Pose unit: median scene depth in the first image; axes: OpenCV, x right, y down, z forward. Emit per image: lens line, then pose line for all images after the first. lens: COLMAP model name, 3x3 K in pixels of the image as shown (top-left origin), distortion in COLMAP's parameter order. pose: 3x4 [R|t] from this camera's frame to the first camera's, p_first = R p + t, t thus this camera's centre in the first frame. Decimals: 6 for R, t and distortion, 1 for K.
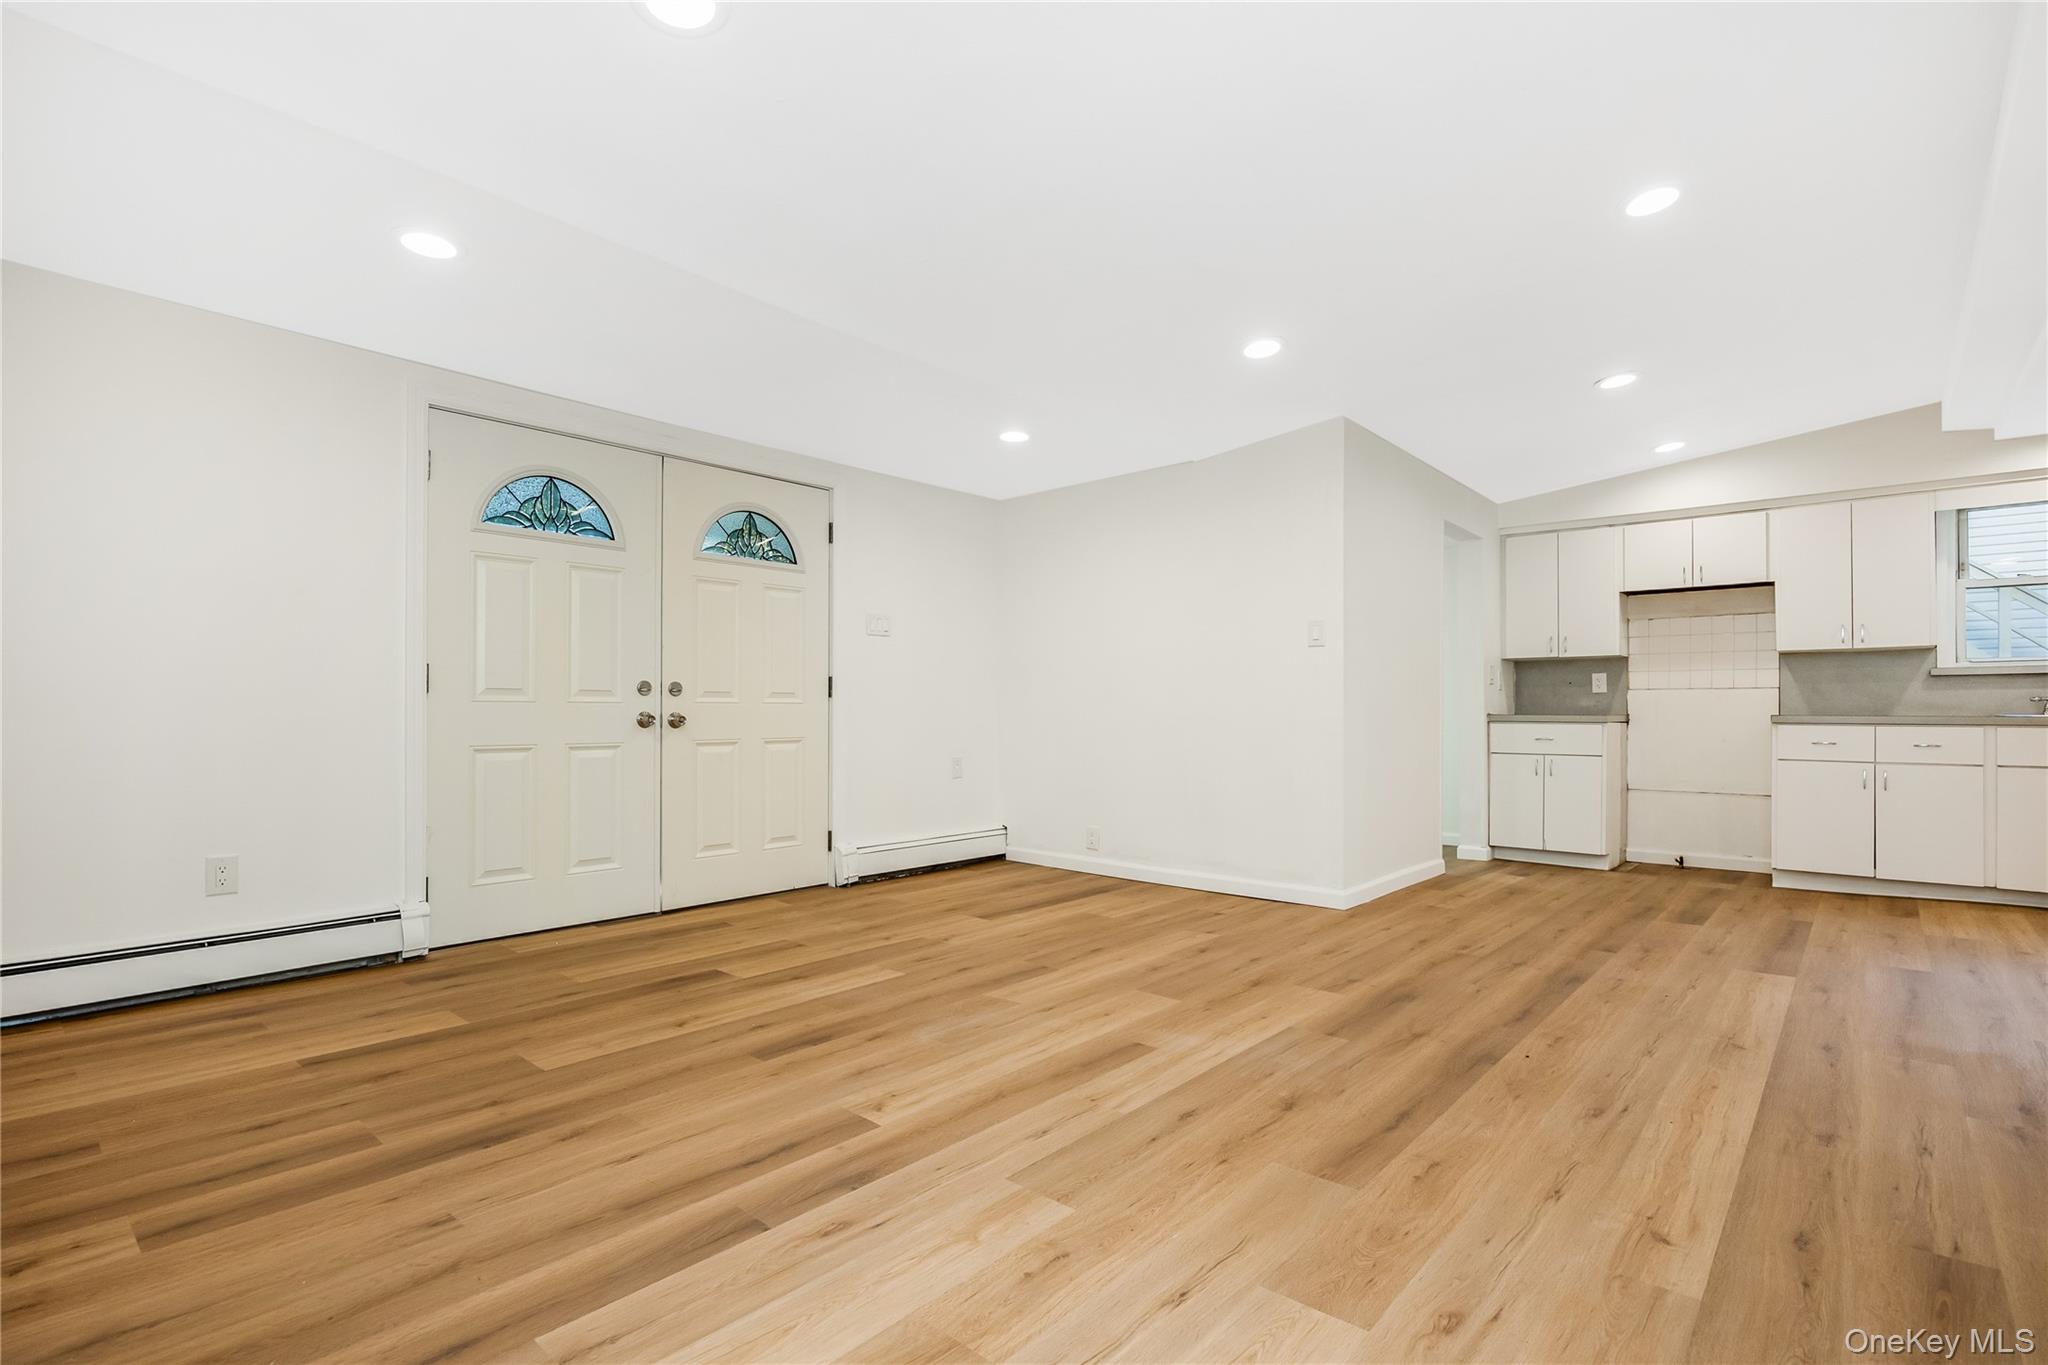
lens RADIAL K [[959.7, 0, 1017.0], [0, 959.7, 709.0], [0, 0, 1]] dist [-0.017185, 0.000381]
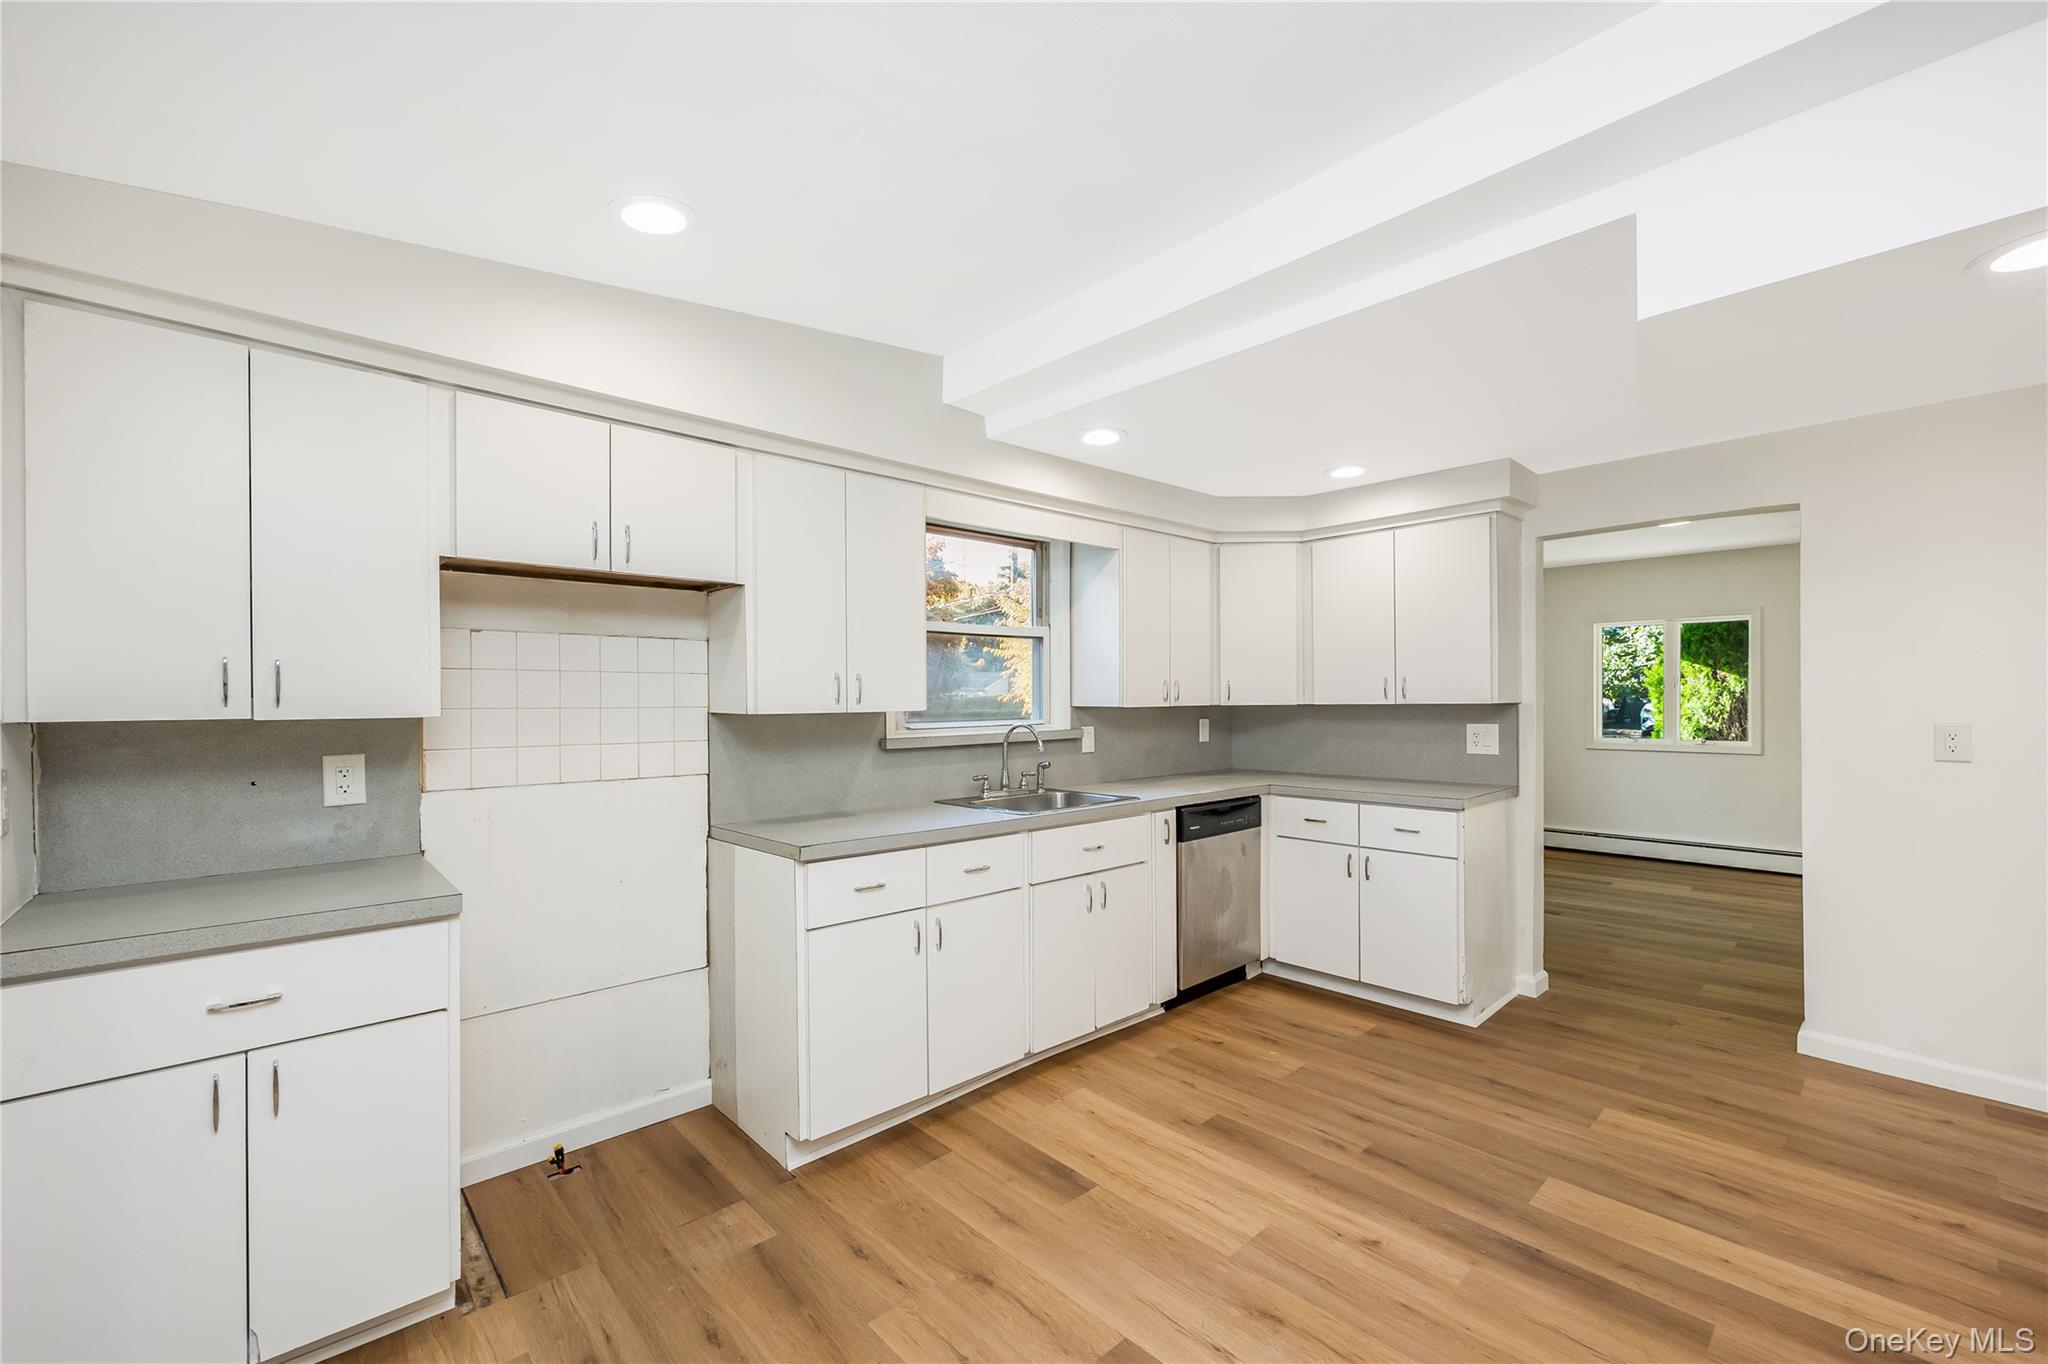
lens RADIAL K [[828.3, 0, 1022.4], [0, 828.3, 698.1], [0, 0, 1]] dist [-0.001652, 0.000022]
pose [[0.097303, 0.002170, 0.995252, 0.647483], [0.002716, 0.999993, -0.002446, -0.127930], [-0.995251, 0.002942, 0.097297, 1.489425]]
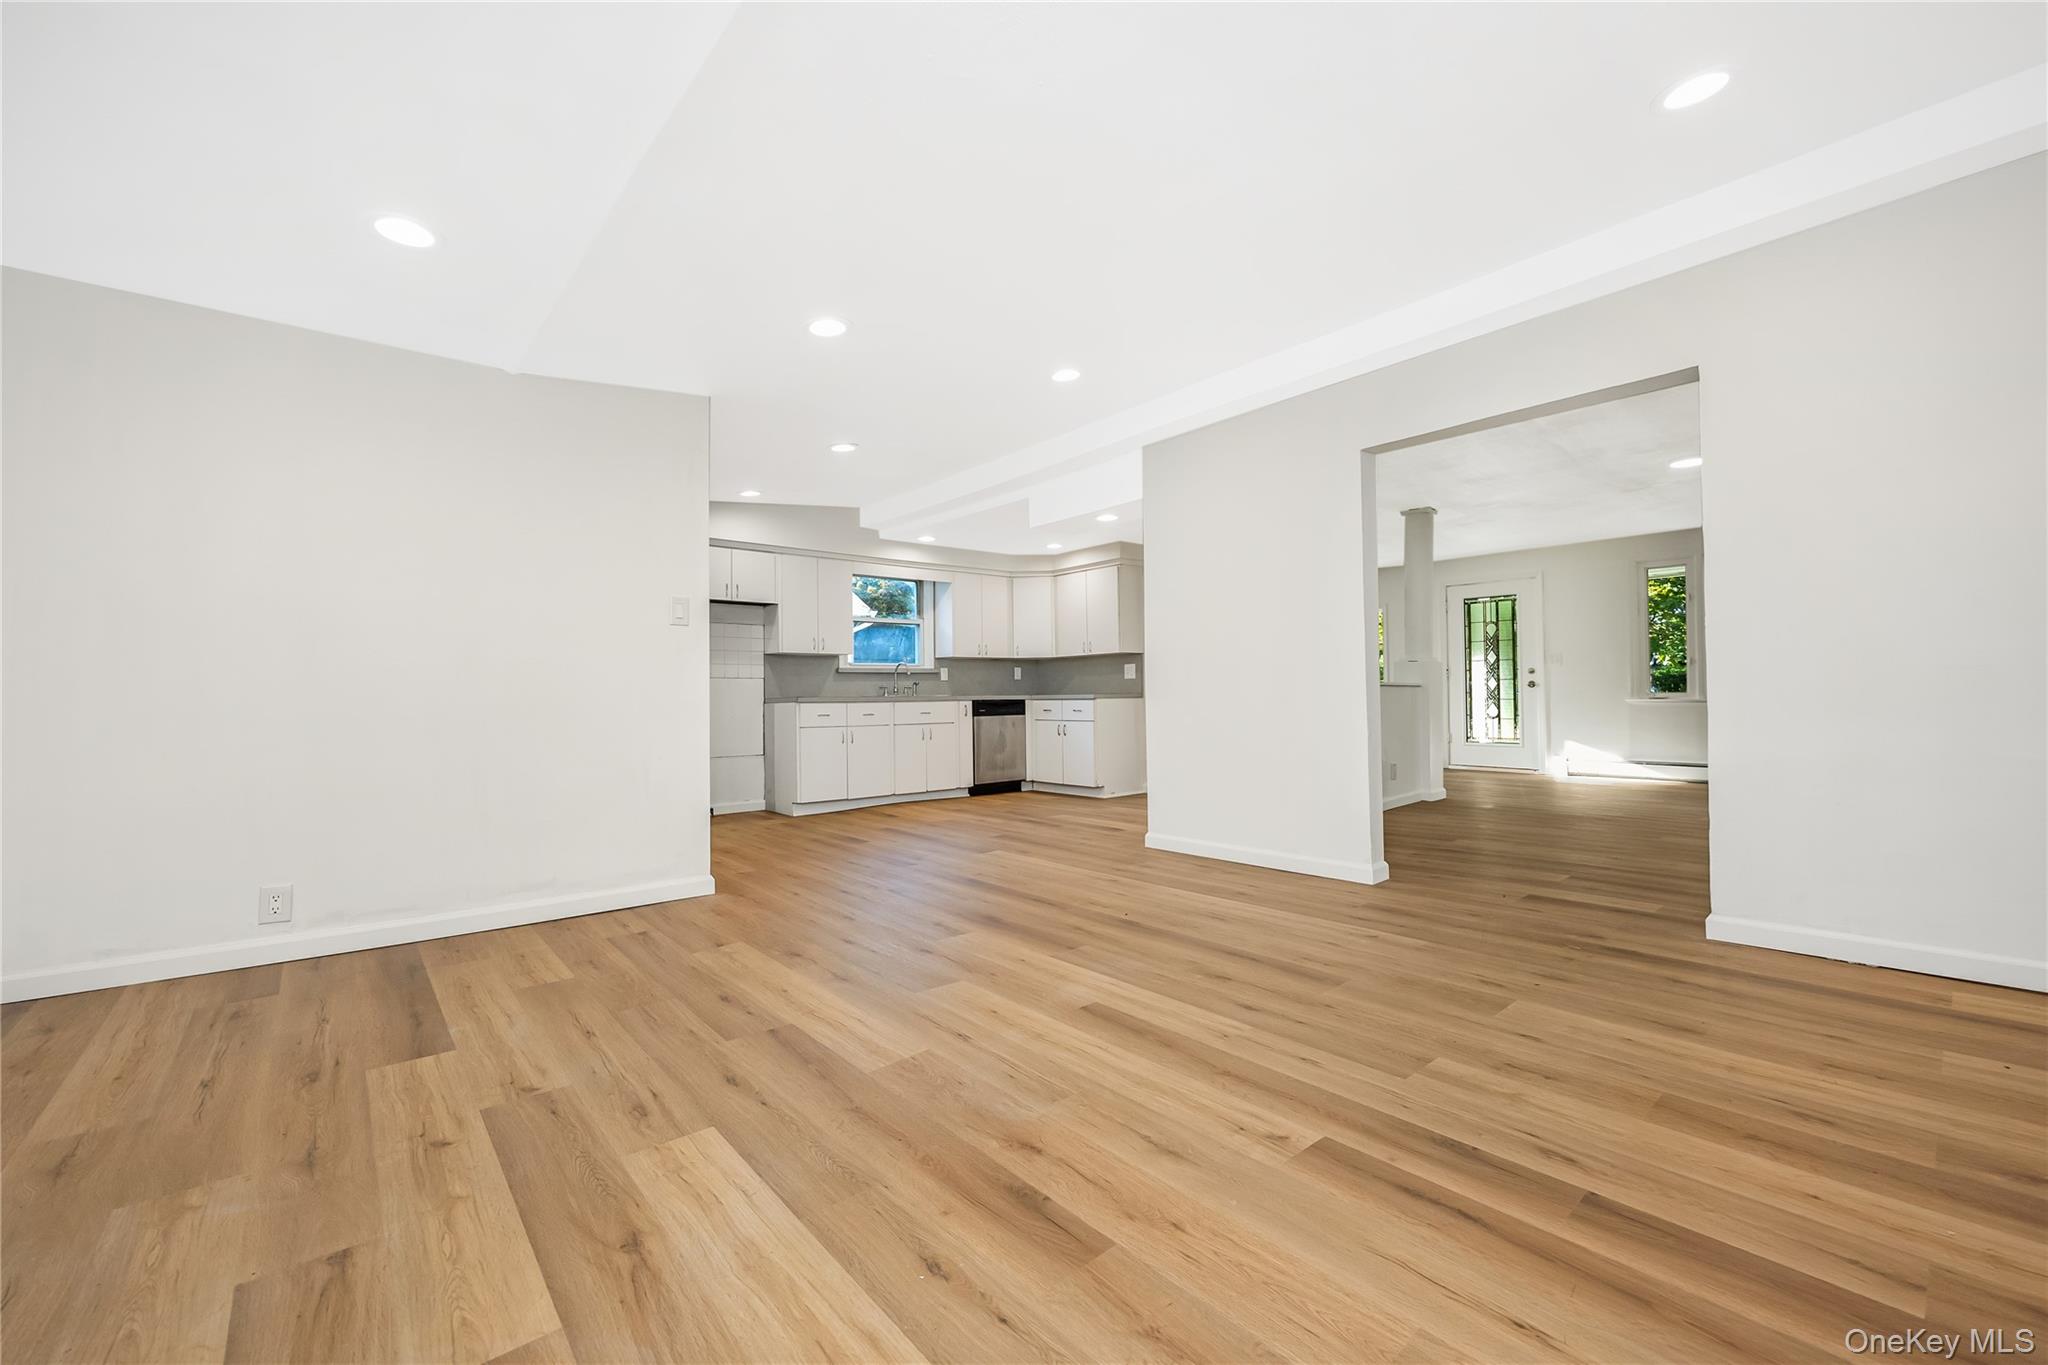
lens RADIAL K [[824.2, 0, 1024.0], [0, 824.2, 682.5], [0, 0, 1]] dist [-0.007189, 0.000071]
pose [[0.137806, 0.013439, 0.990368, -0.709155], [0.007670, 0.999863, -0.014635, 0.009194], [-0.990429, 0.009613, 0.137685, 0.863445]]
